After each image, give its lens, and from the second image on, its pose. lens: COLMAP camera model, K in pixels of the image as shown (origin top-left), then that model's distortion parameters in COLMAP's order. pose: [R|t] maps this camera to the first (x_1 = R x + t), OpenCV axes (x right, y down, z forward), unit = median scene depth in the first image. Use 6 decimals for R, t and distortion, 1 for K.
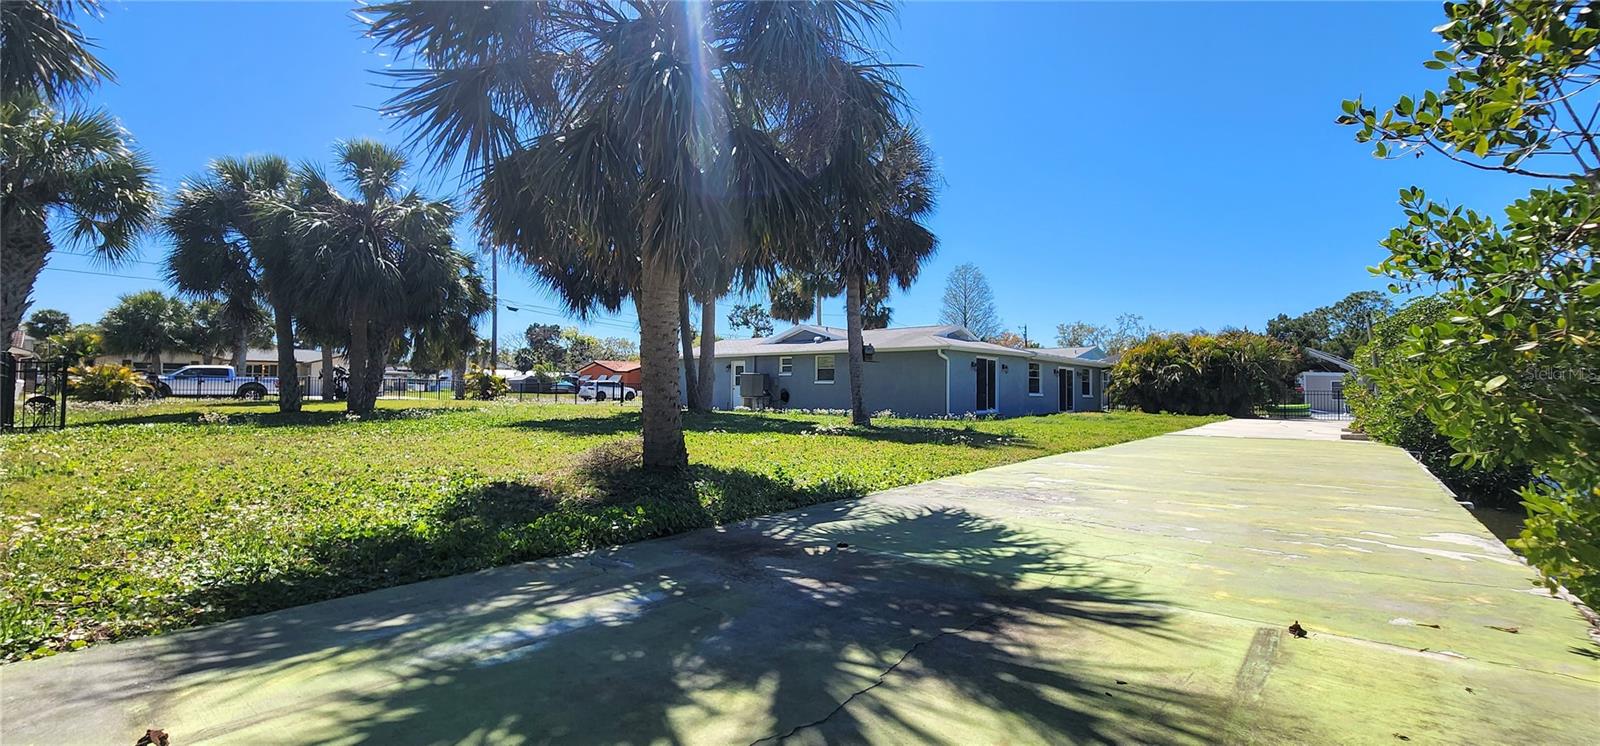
lens RADIAL K [[658.4, 0, 800.0], [0, 658.4, 375.6], [0, 0, 1]] dist [-0.000724, -0.000209]
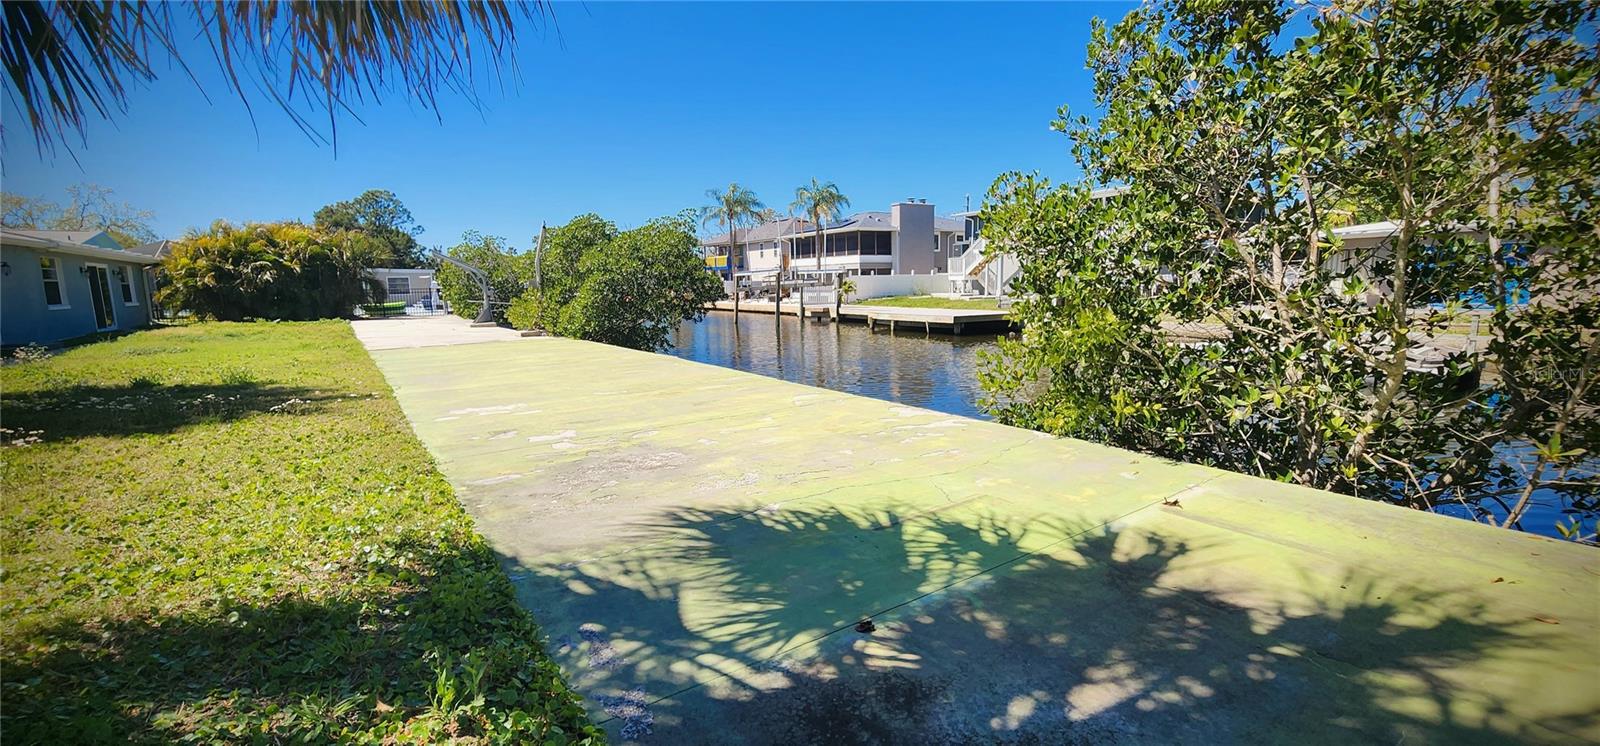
lens RADIAL K [[658.4, 0, 800.1], [0, 658.4, 373.9], [0, 0, 1]] dist [-0.000724, -0.000209]
pose [[0.269100, -0.150494, 0.951282, -0.511857], [-0.003314, 0.987566, 0.157172, -0.075479], [-0.963106, -0.045447, 0.265255, 0.920293]]
